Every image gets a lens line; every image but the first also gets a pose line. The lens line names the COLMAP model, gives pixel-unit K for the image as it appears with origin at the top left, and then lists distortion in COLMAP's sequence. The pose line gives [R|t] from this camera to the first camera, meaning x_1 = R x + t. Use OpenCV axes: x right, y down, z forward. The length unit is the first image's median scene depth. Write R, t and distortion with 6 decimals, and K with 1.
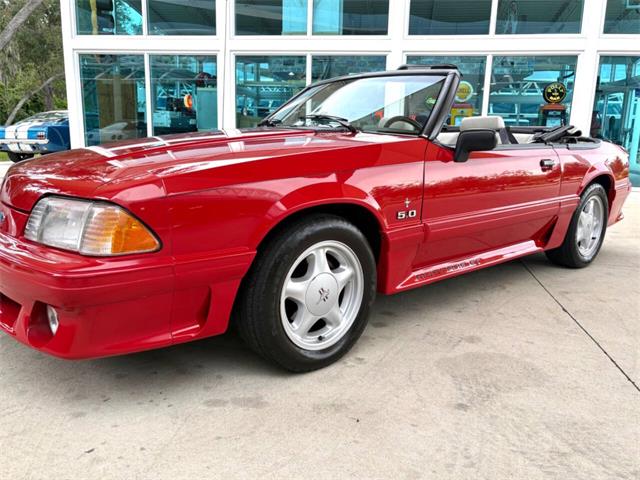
lens RADIAL K [[501.0, 0, 323.6], [0, 501.0, 238.3], [0, 0, 1]] dist [0.029675, 0.005023]
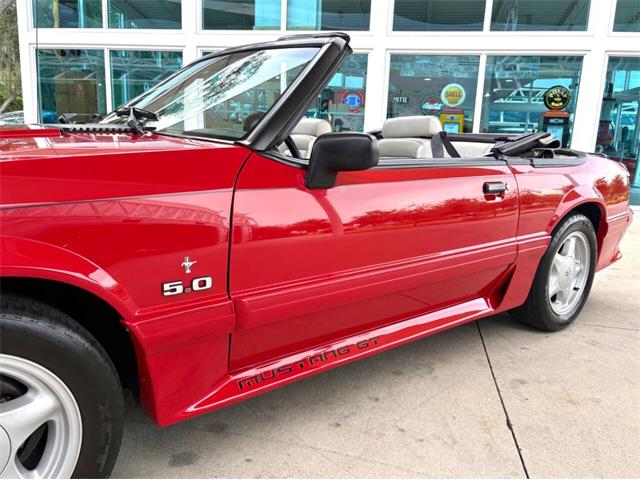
lens RADIAL K [[501.0, 0, 323.6], [0, 501.0, 238.3], [0, 0, 1]] dist [0.029675, 0.005023]
pose [[0.999465, 0.021283, -0.024841, 0.212898], [-0.021591, 0.999692, -0.012204, -0.062656], [0.024574, 0.012734, 0.999617, 0.300567]]
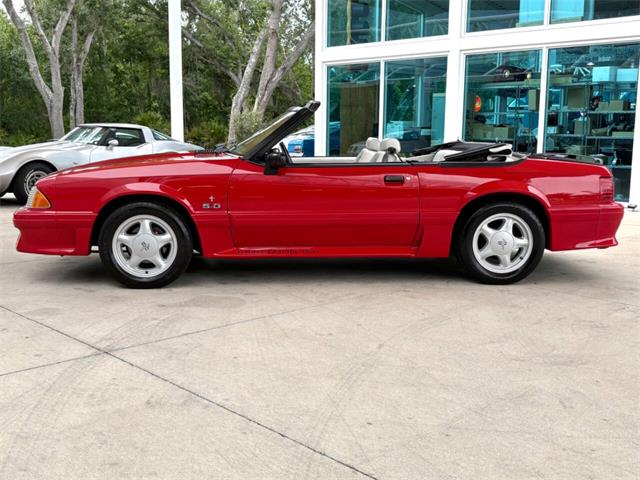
lens RADIAL K [[737.2, 0, 314.9], [0, 737.2, 240.3], [0, 0, 1]] dist [0.122282, -0.333960]
pose [[0.797881, 0.070445, -0.598685, 1.198691], [-0.111812, 0.993209, -0.032148, 0.064390], [0.592354, 0.092590, 0.800339, -0.435164]]
